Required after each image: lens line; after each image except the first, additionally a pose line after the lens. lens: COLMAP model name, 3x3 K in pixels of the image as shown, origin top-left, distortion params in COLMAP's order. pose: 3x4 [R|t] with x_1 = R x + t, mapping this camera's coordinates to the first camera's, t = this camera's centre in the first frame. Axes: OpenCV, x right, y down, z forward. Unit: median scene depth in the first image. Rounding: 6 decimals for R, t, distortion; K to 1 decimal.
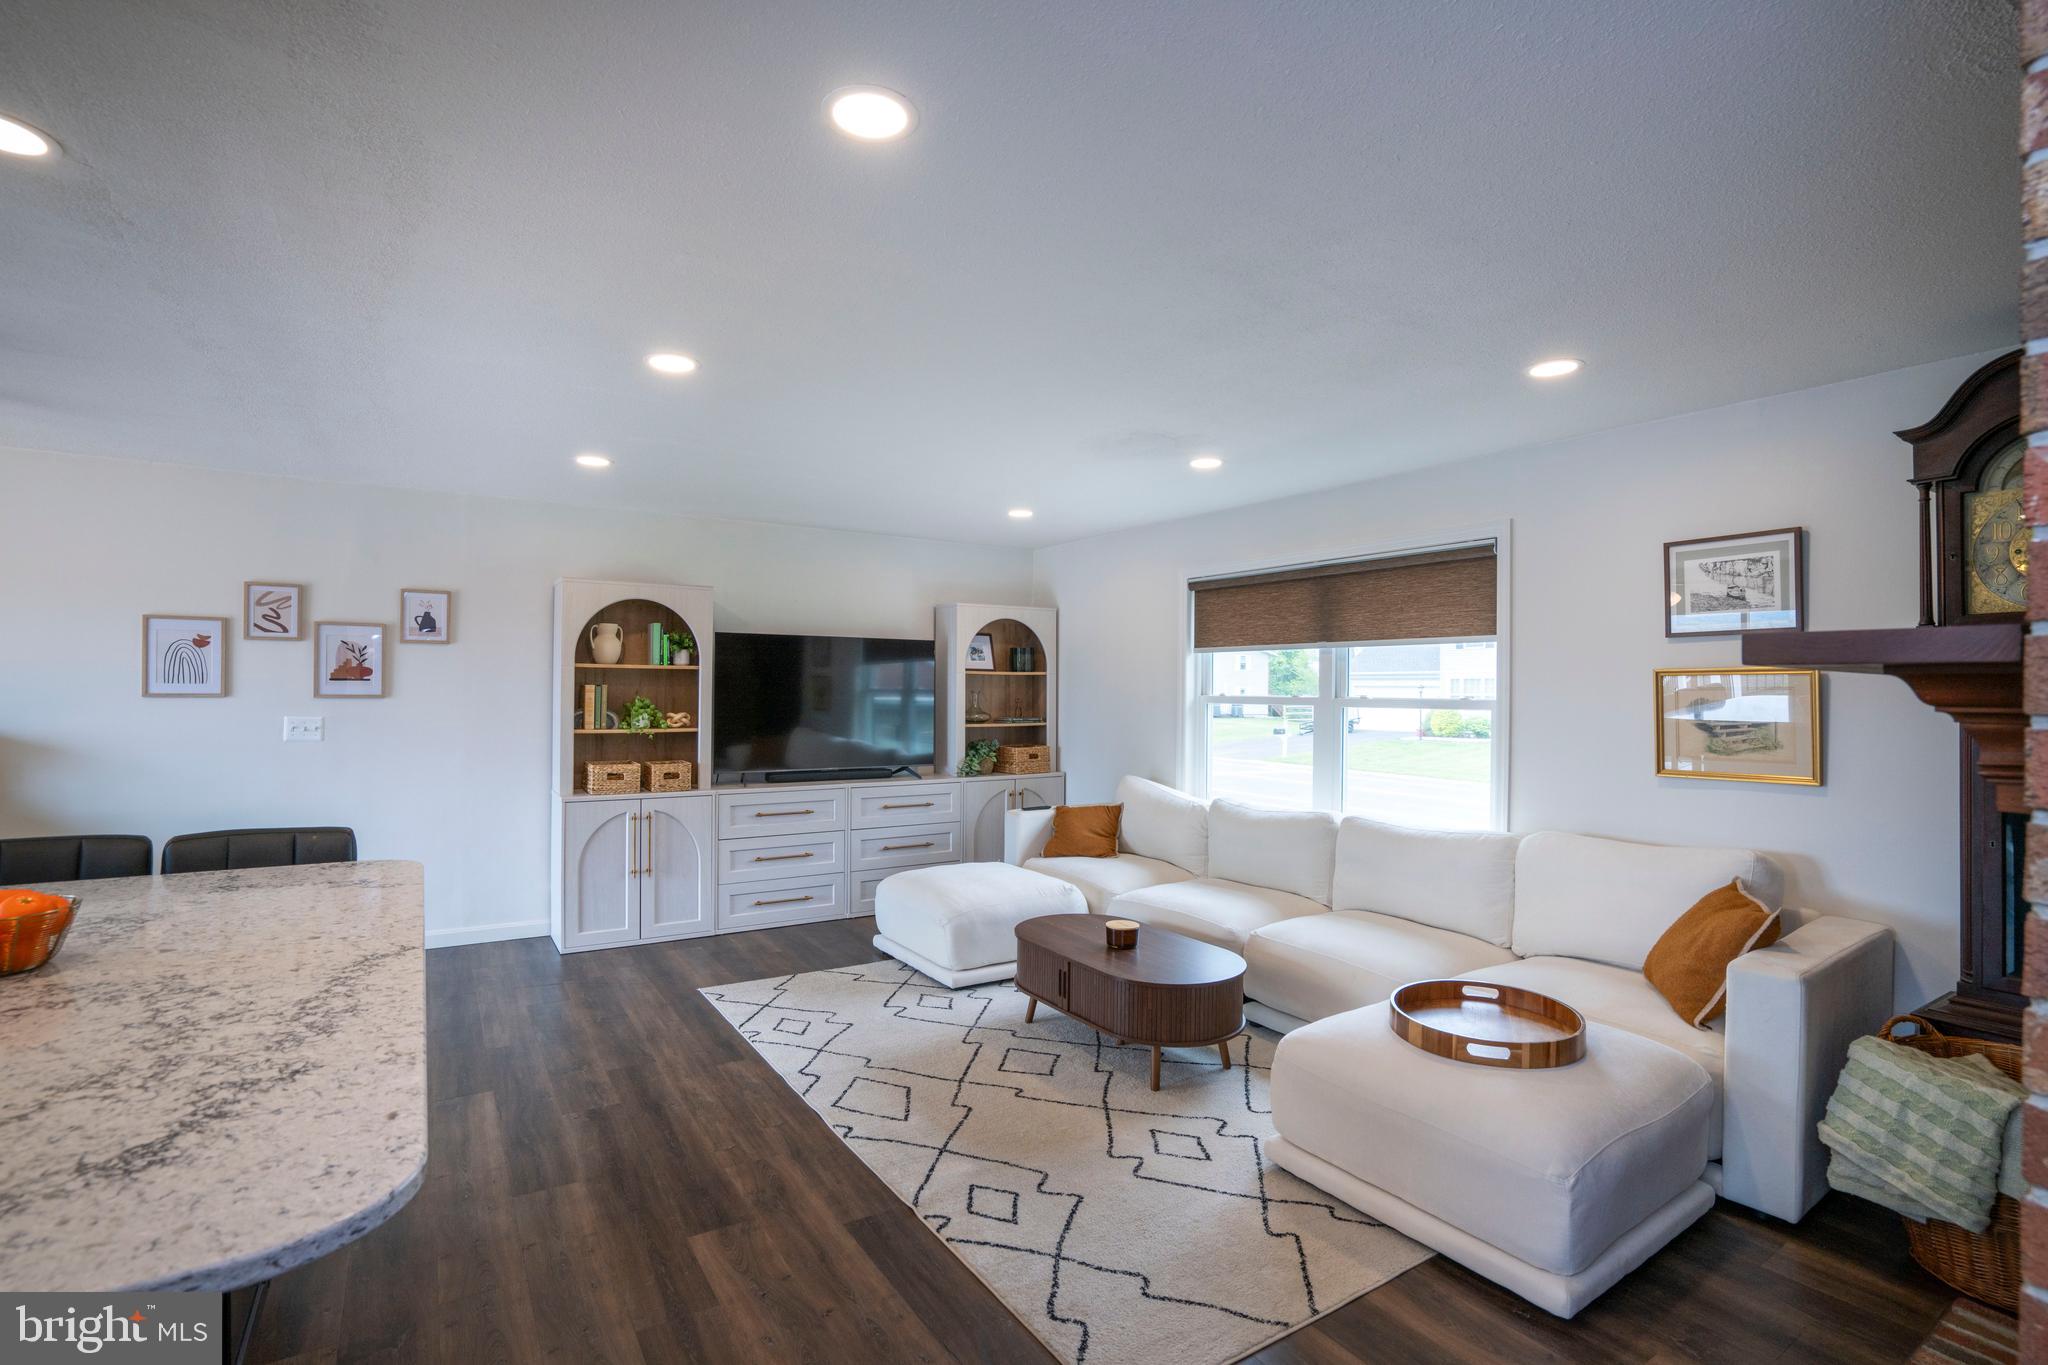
lens RADIAL K [[947.0, 0, 1019.1], [0, 947.0, 687.3], [0, 0, 1]] dist [-0.057663, 0.021268]
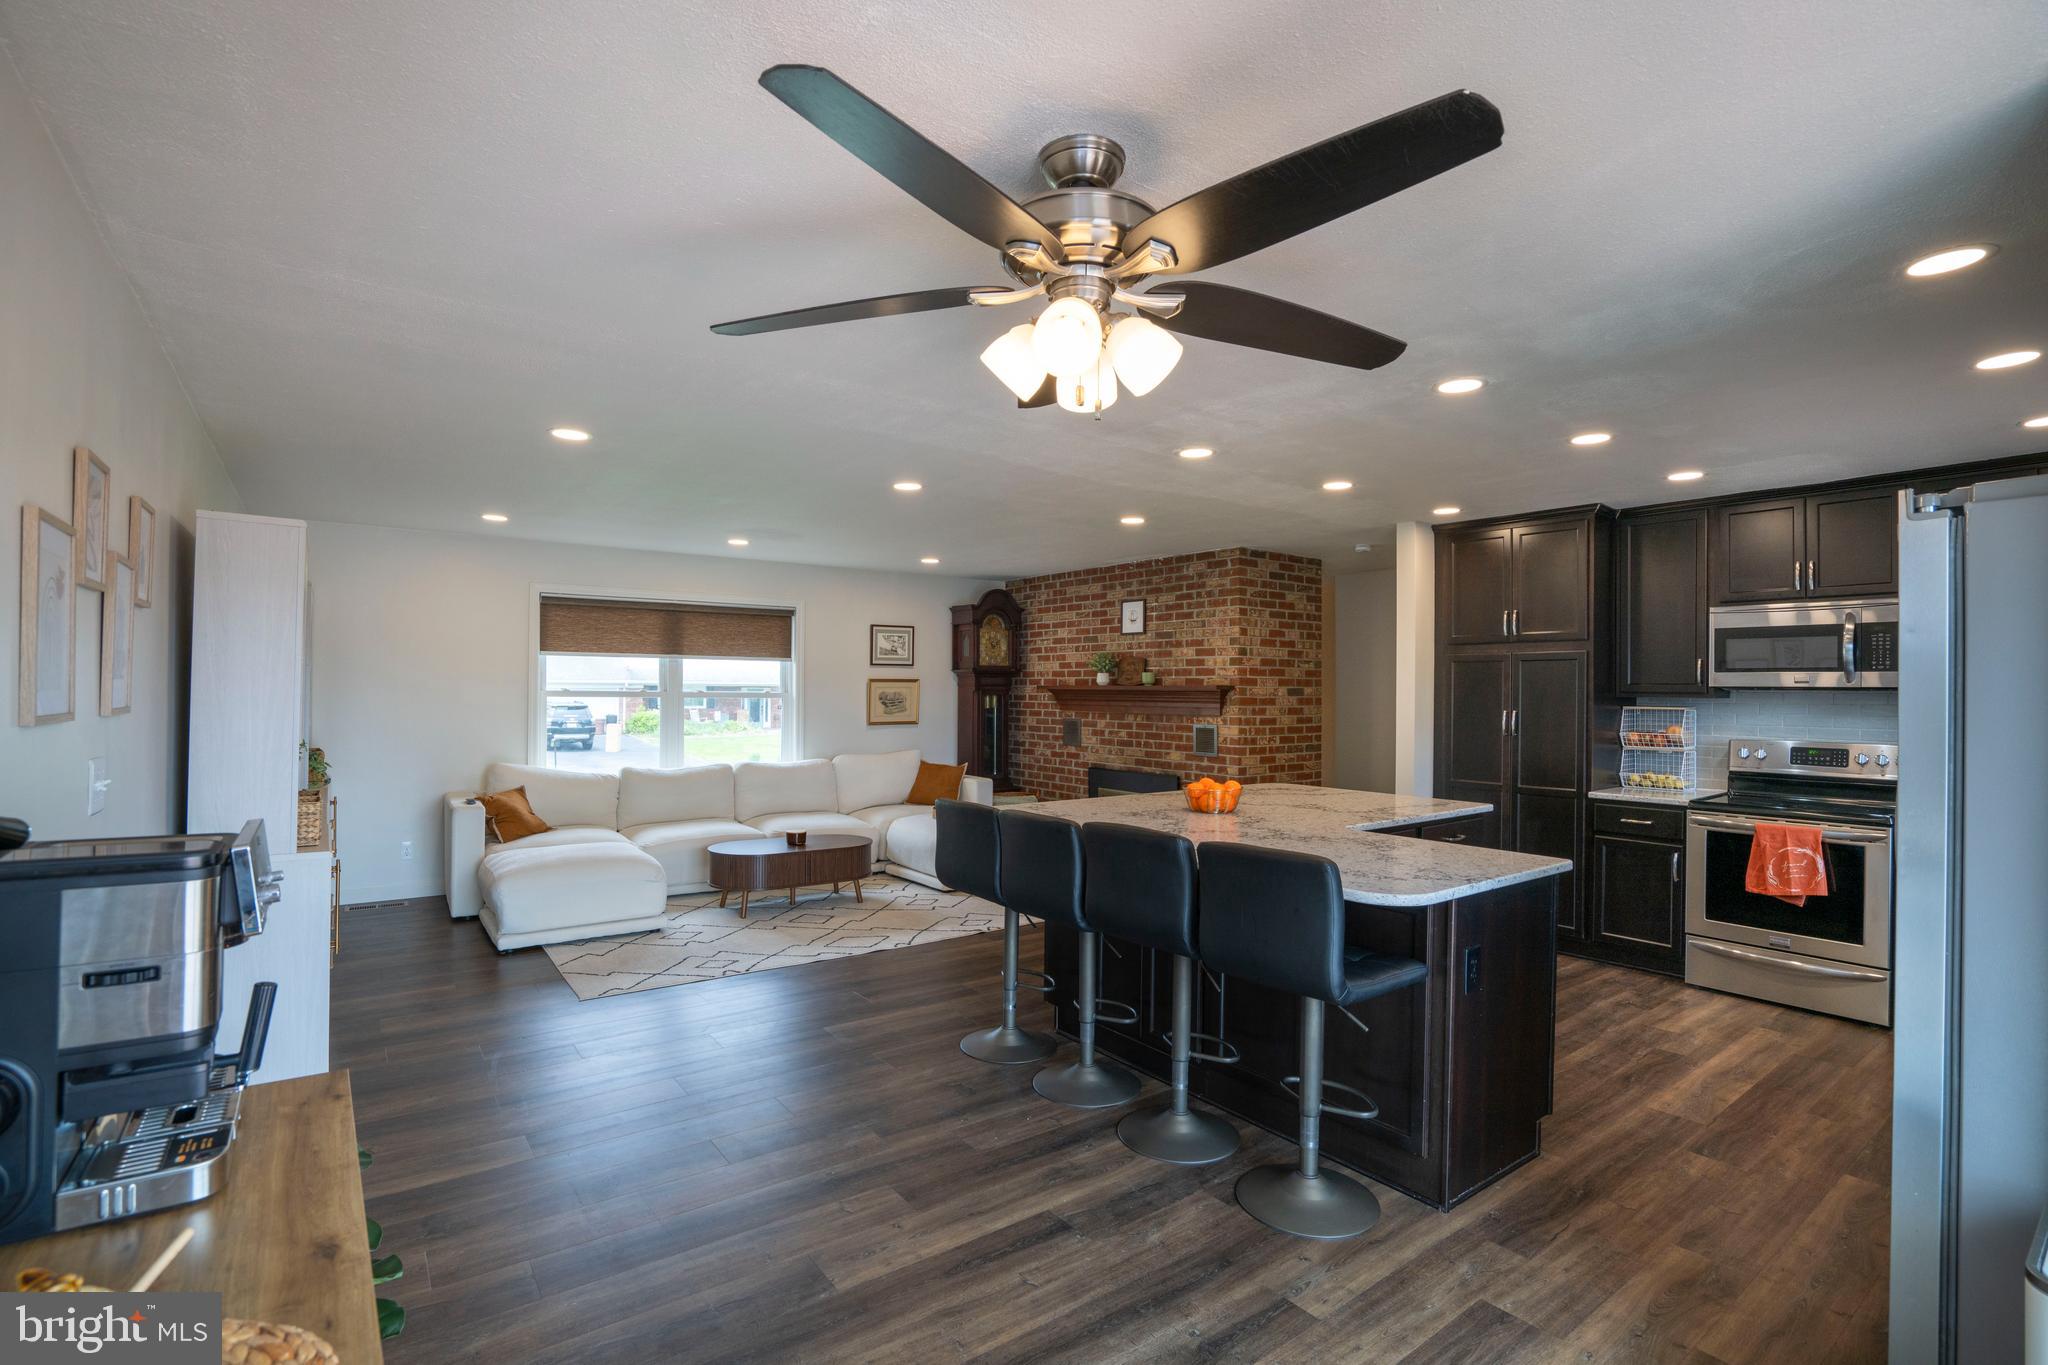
lens RADIAL K [[947.0, 0, 1022.7], [0, 947.0, 689.5], [0, 0, 1]] dist [-0.057663, 0.021268]
pose [[-0.068623, -0.008269, 0.997608, -1.286005], [-0.012408, 0.999895, 0.007435, -0.011419], [-0.997565, -0.011868, -0.068719, 0.592850]]
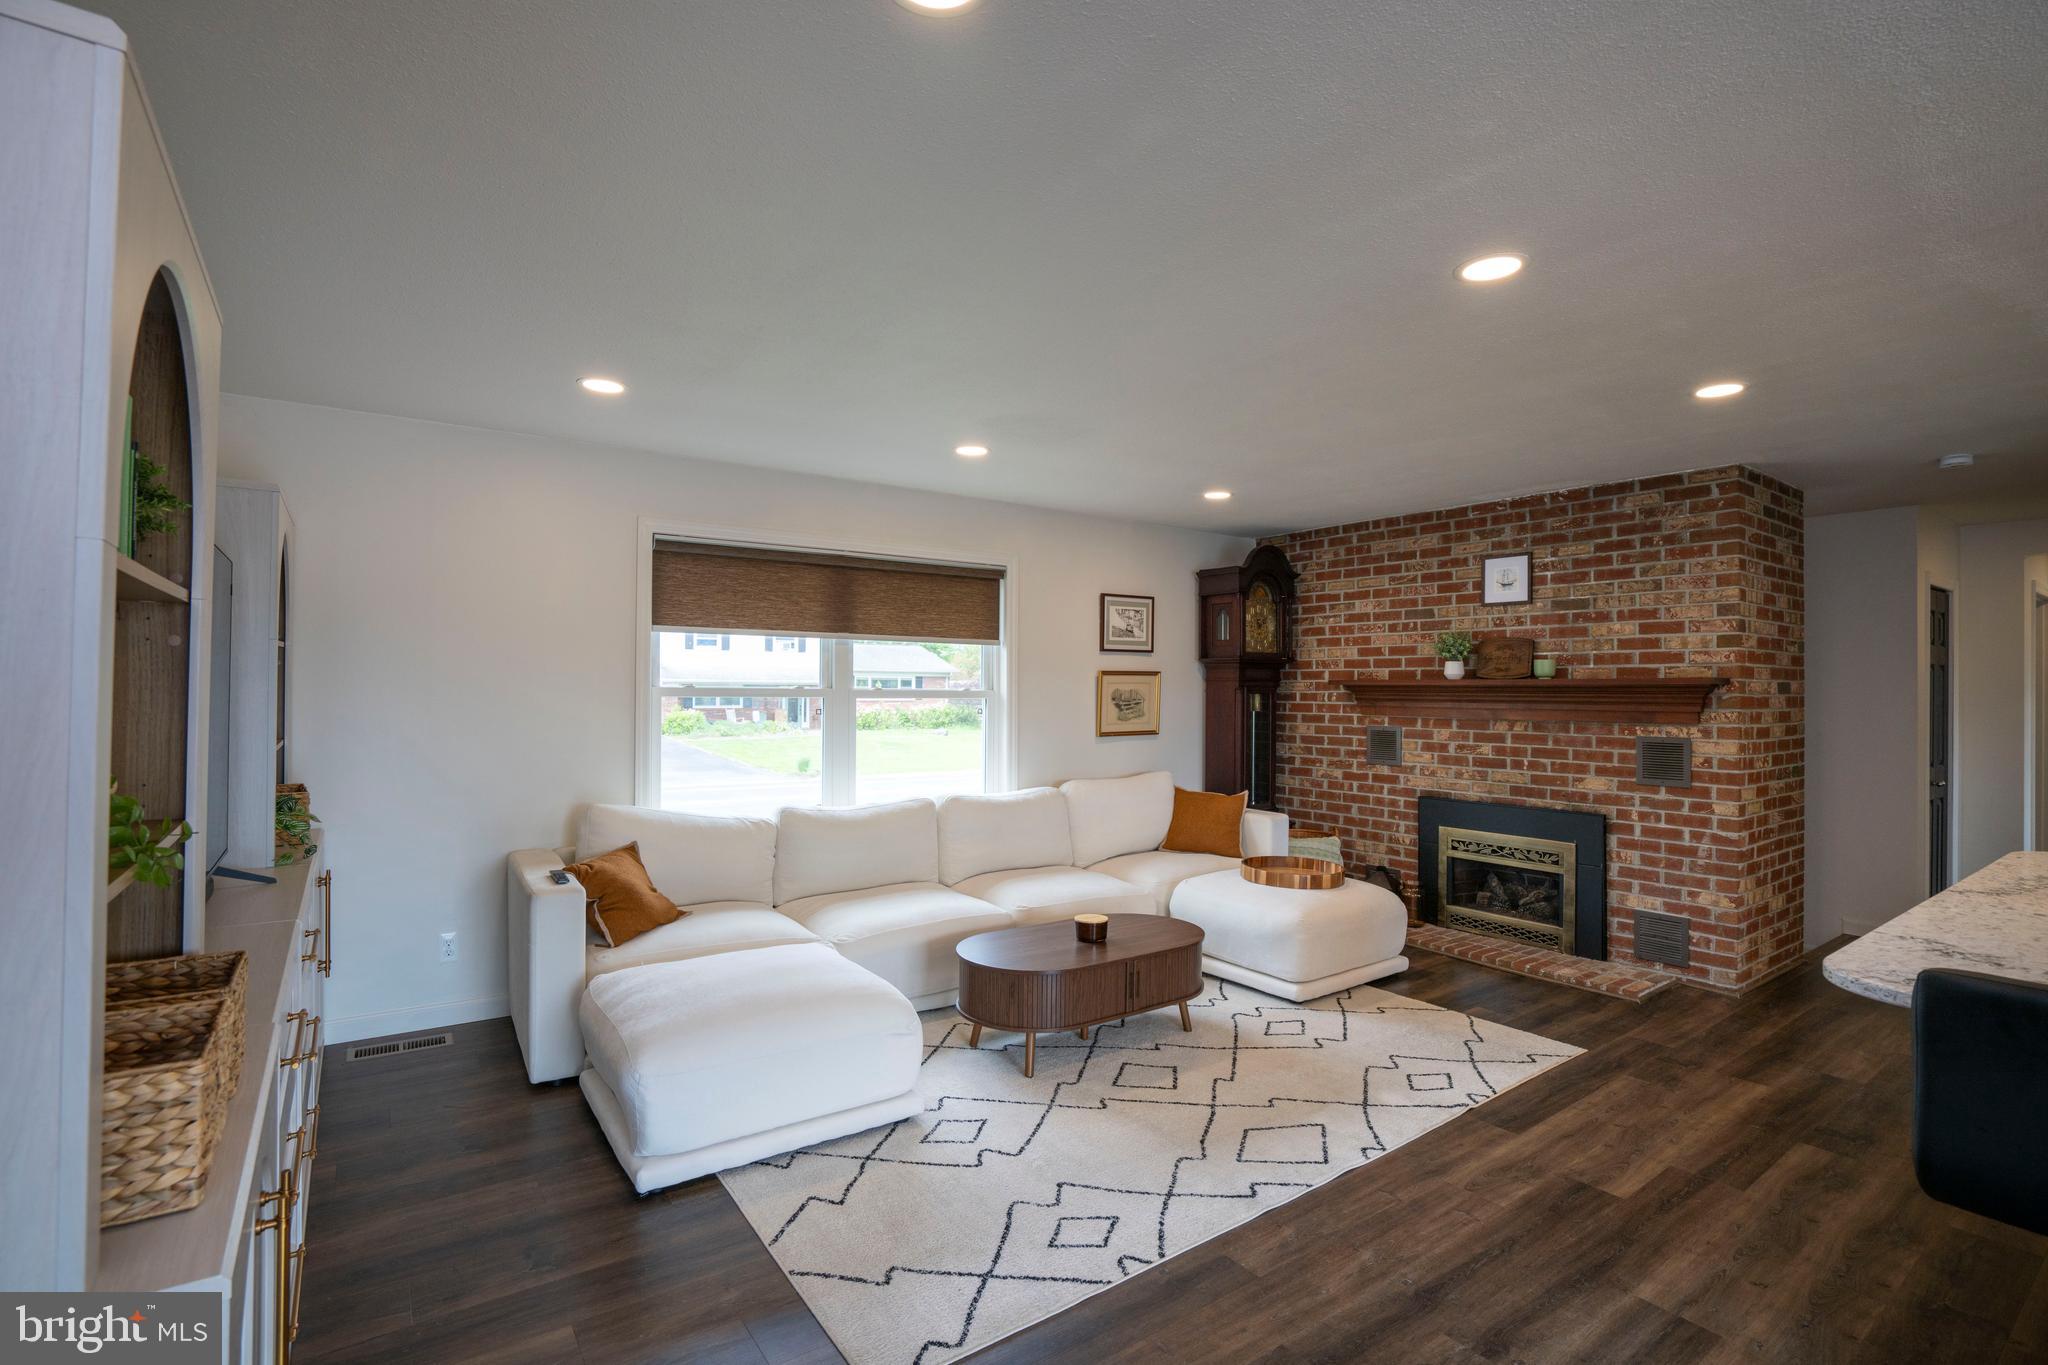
lens RADIAL K [[947.0, 0, 1021.0], [0, 947.0, 685.7], [0, 0, 1]] dist [-0.057663, 0.021268]
pose [[-0.048081, -0.004921, 0.998831, -0.729769], [-0.011007, 0.999930, 0.004396, 0.000938], [-0.998783, -0.010783, -0.048131, 0.925121]]
